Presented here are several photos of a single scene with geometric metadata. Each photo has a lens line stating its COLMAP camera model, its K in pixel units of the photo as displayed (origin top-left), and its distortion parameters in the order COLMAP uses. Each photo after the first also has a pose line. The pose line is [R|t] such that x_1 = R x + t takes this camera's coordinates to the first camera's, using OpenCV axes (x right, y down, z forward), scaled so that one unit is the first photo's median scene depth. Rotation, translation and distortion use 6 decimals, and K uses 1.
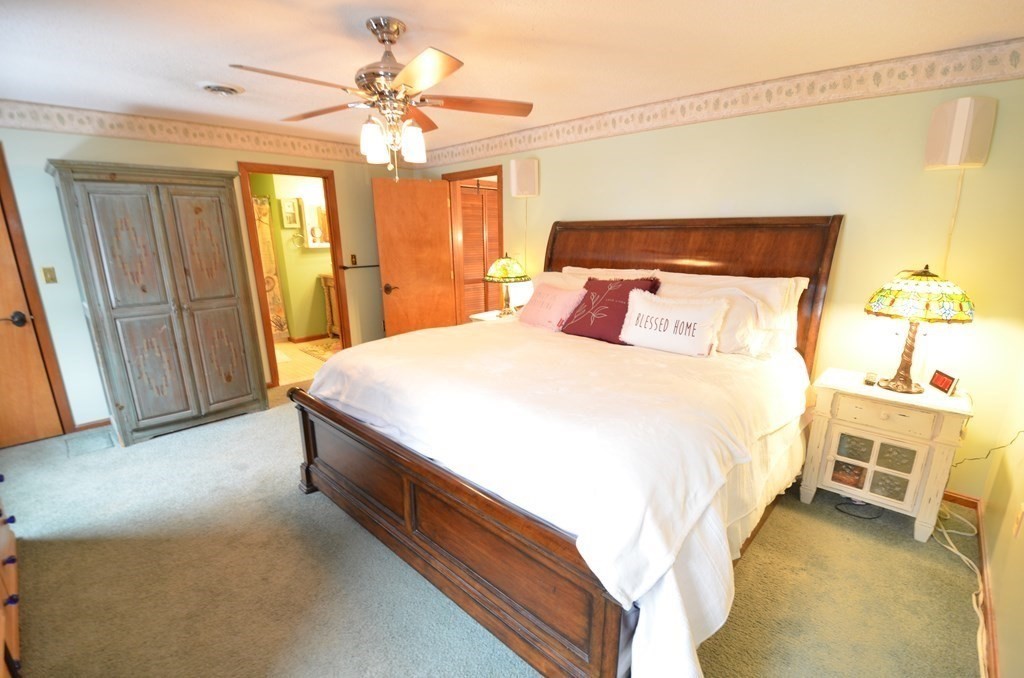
lens RADIAL K [[445.1, 0, 512.0], [0, 445.1, 339.0], [0, 0, 1]] dist [0.000557, -0.035435]
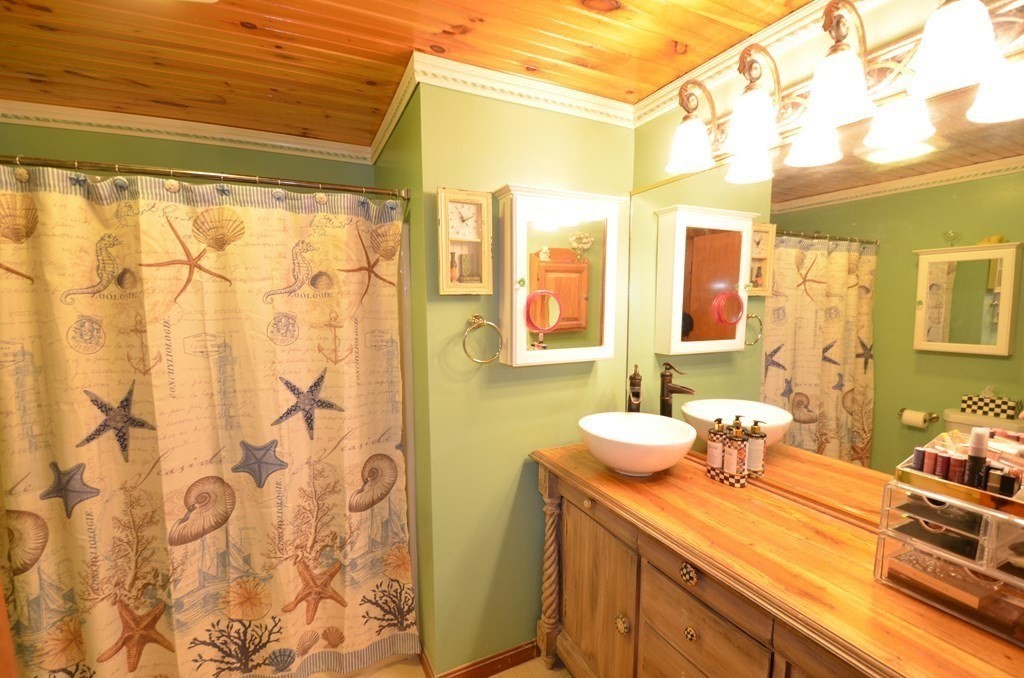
lens RADIAL K [[451.2, 0, 515.0], [0, 451.2, 351.9], [0, 0, 1]] dist [0.016504, -0.023345]
pose [[0.934732, 0.046898, -0.352245, -0.221082], [-0.094760, 0.988256, -0.119882, -0.112089], [0.342486, 0.145436, 0.928198, 0.455911]]
